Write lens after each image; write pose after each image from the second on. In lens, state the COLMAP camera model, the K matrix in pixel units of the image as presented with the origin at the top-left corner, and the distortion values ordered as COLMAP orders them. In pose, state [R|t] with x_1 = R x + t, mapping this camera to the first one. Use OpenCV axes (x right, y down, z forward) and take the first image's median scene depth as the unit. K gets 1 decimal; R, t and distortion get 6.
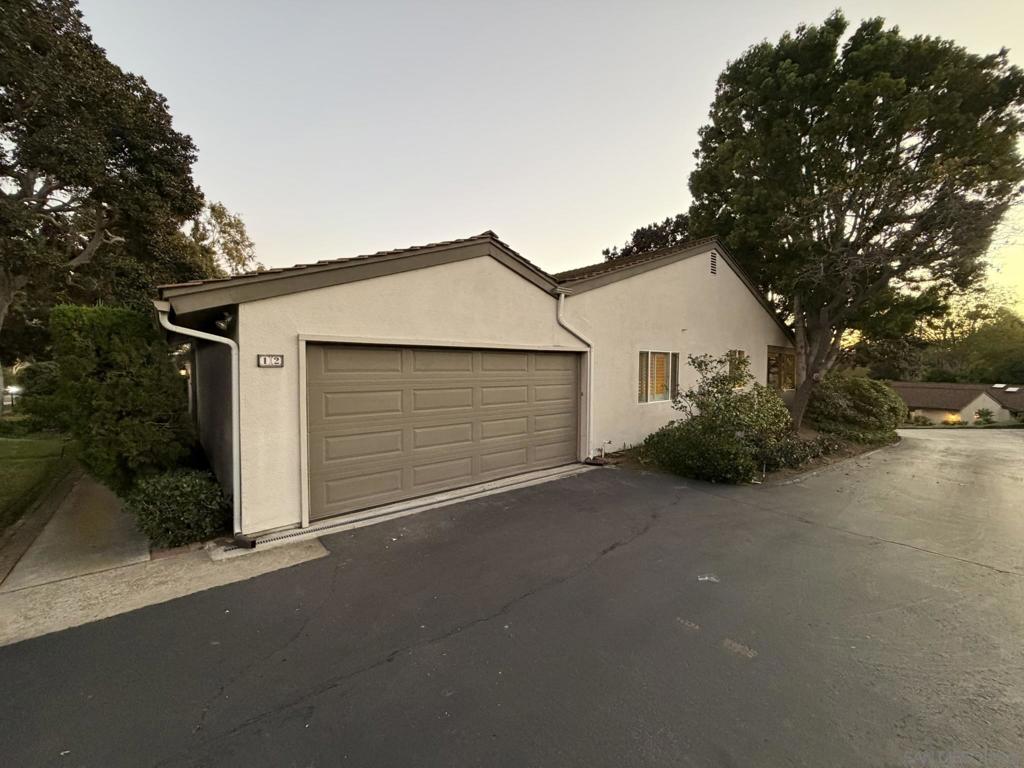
lens RADIAL K [[410.2, 0, 512.7], [0, 410.2, 383.3], [0, 0, 1]] dist [0.001138, -0.000840]
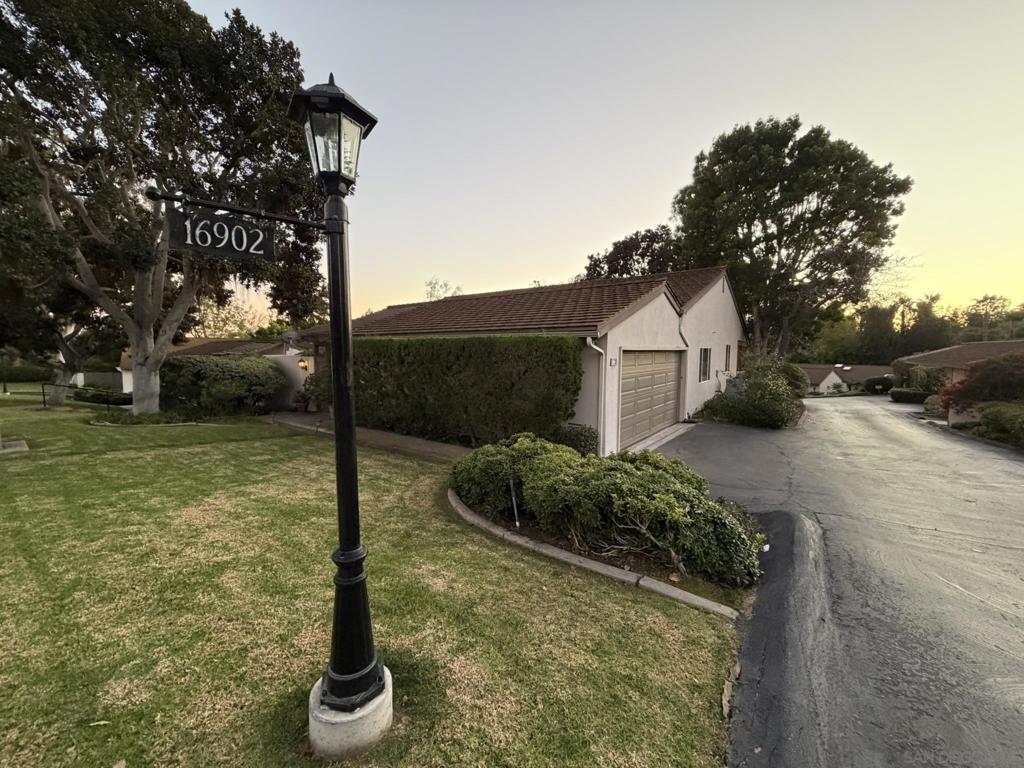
lens RADIAL K [[410.2, 0, 511.2], [0, 410.2, 385.5], [0, 0, 1]] dist [0.001138, -0.000840]
pose [[0.975080, -0.022020, 0.220760, -0.272888], [0.012028, 0.998846, 0.046507, -0.007152], [-0.221529, -0.042693, 0.974219, -0.124925]]
